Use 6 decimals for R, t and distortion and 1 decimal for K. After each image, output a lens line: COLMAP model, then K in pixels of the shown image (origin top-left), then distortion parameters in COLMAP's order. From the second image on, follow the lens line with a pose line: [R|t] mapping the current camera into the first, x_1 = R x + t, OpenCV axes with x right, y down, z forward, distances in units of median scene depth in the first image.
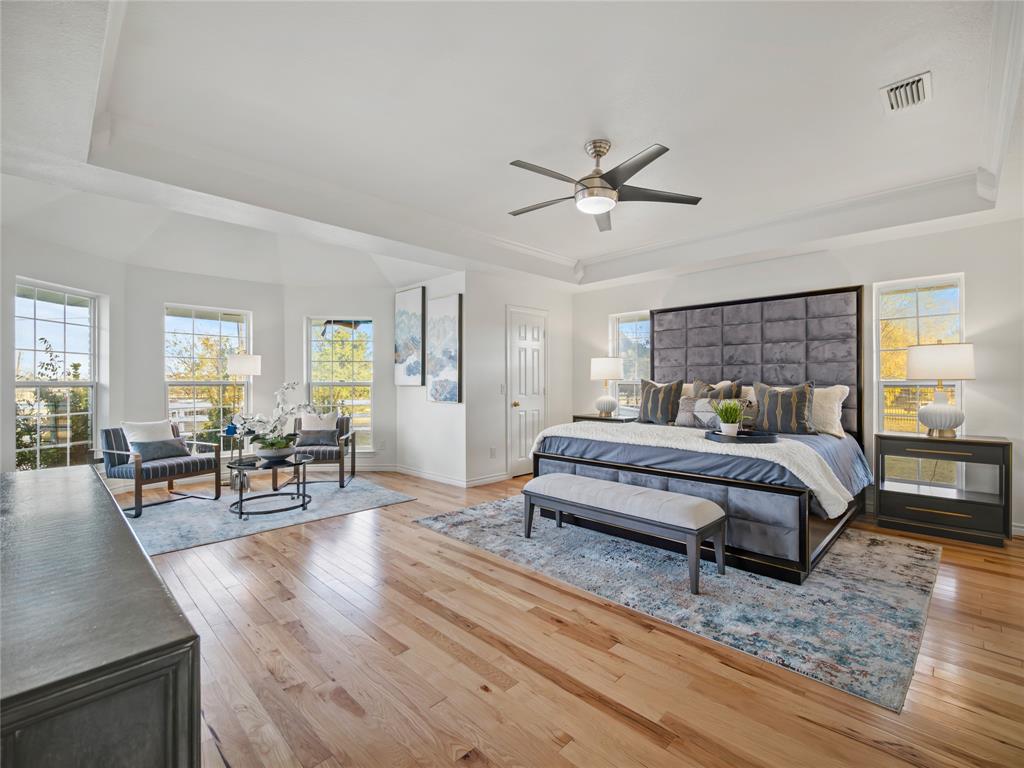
lens RADIAL K [[464.8, 0, 518.1], [0, 464.8, 381.9], [0, 0, 1]] dist [-0.001468, -0.000406]
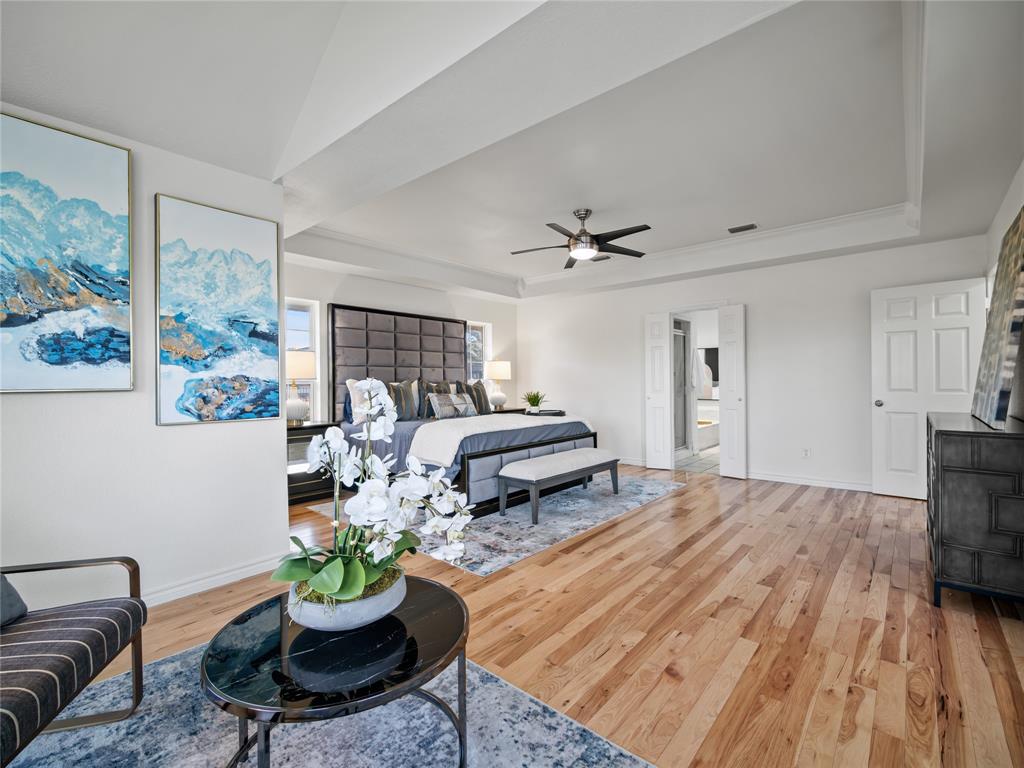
lens RADIAL K [[455.2, 0, 527.8], [0, 455.2, 383.4], [0, 0, 1]] dist [0.000350, 0.000136]
pose [[-0.076876, -0.003624, 0.997034, -0.751593], [0.006429, 0.999971, 0.004130, 0.003274], [-0.997020, 0.006728, -0.076851, 0.800497]]
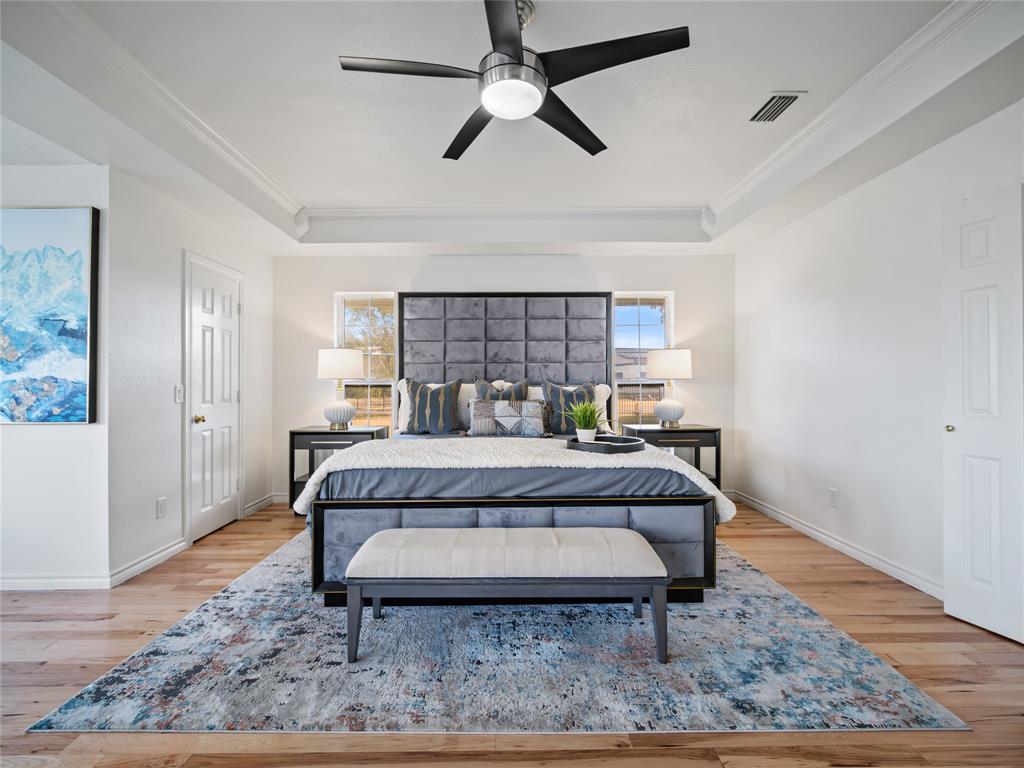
lens RADIAL K [[472.7, 0, 510.0], [0, 472.7, 379.0], [0, 0, 1]] dist [-0.003105, -0.000355]
pose [[0.707491, 0.003577, 0.706713, -0.179962], [0.003080, 0.999962, -0.008145, 0.002710], [-0.706716, 0.007939, 0.707453, 0.341218]]
